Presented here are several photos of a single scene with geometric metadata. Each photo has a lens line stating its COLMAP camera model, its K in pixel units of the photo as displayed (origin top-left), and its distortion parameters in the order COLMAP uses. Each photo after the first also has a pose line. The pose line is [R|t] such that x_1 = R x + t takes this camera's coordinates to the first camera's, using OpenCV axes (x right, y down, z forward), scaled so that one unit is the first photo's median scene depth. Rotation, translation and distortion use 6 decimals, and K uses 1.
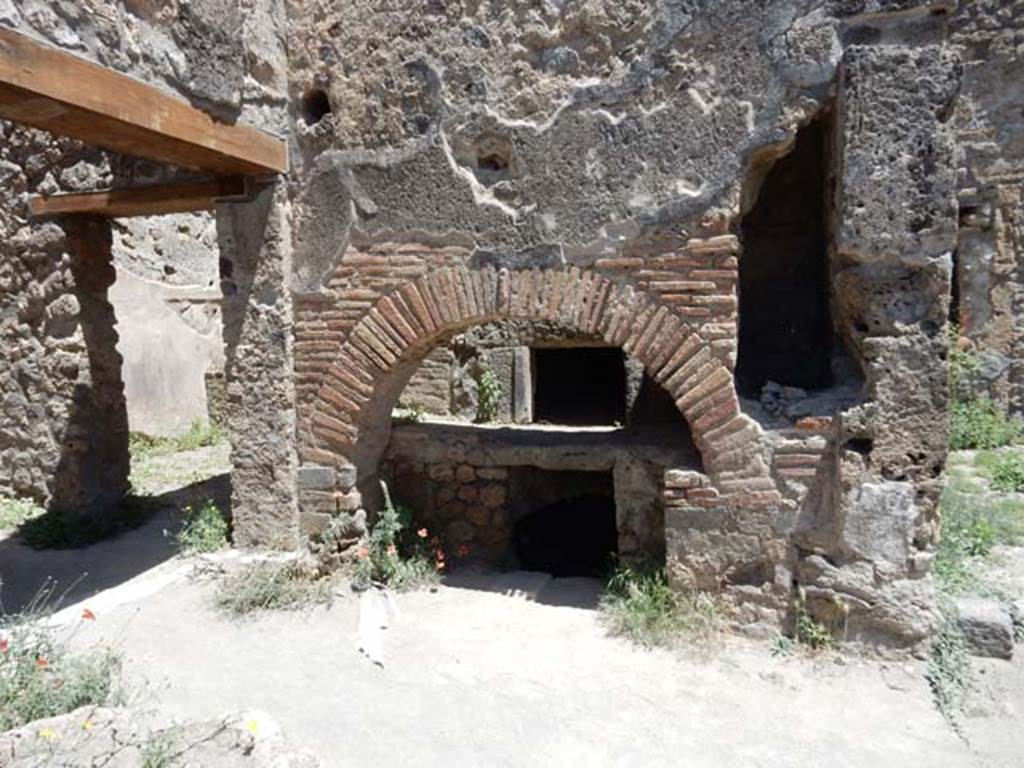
lens RADIAL K [[734.4, 0, 506.8], [0, 734.4, 396.0], [0, 0, 1]] dist [-0.033510, 0.018097]
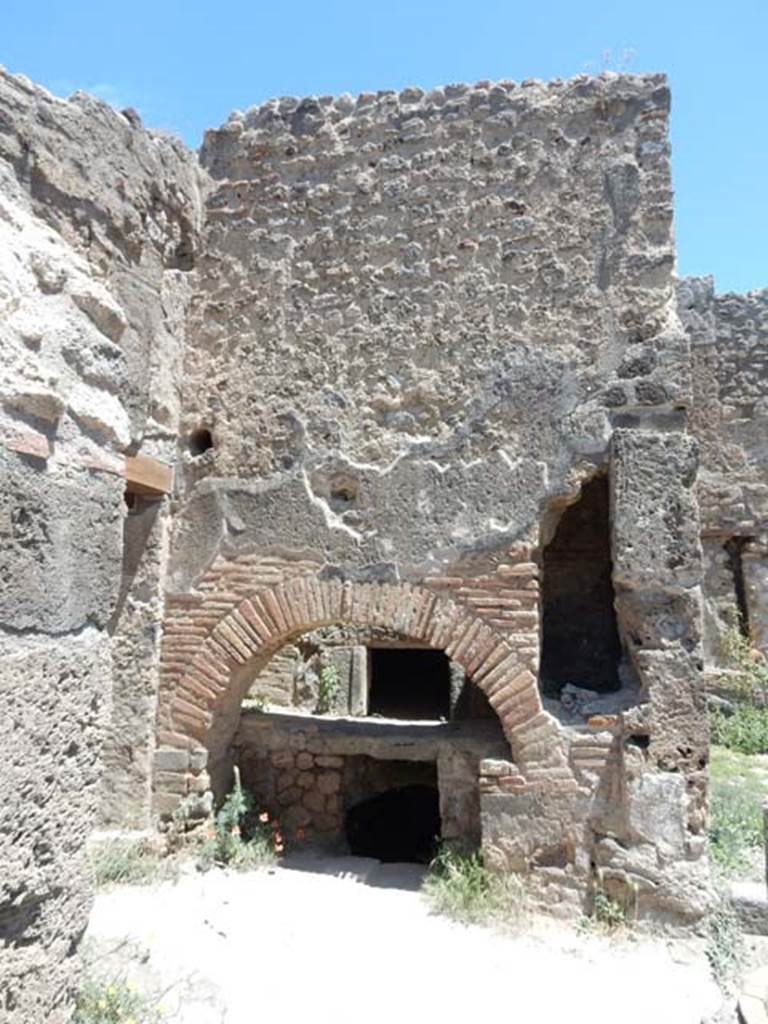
lens RADIAL K [[762.8, 0, 380.8], [0, 762.8, 509.4], [0, 0, 1]] dist [-0.004469, -0.022899]
pose [[0.997827, 0.044309, 0.048770, -0.018188], [-0.031577, 0.971175, -0.236266, 0.006349], [-0.057833, 0.234212, 0.970464, -0.249032]]
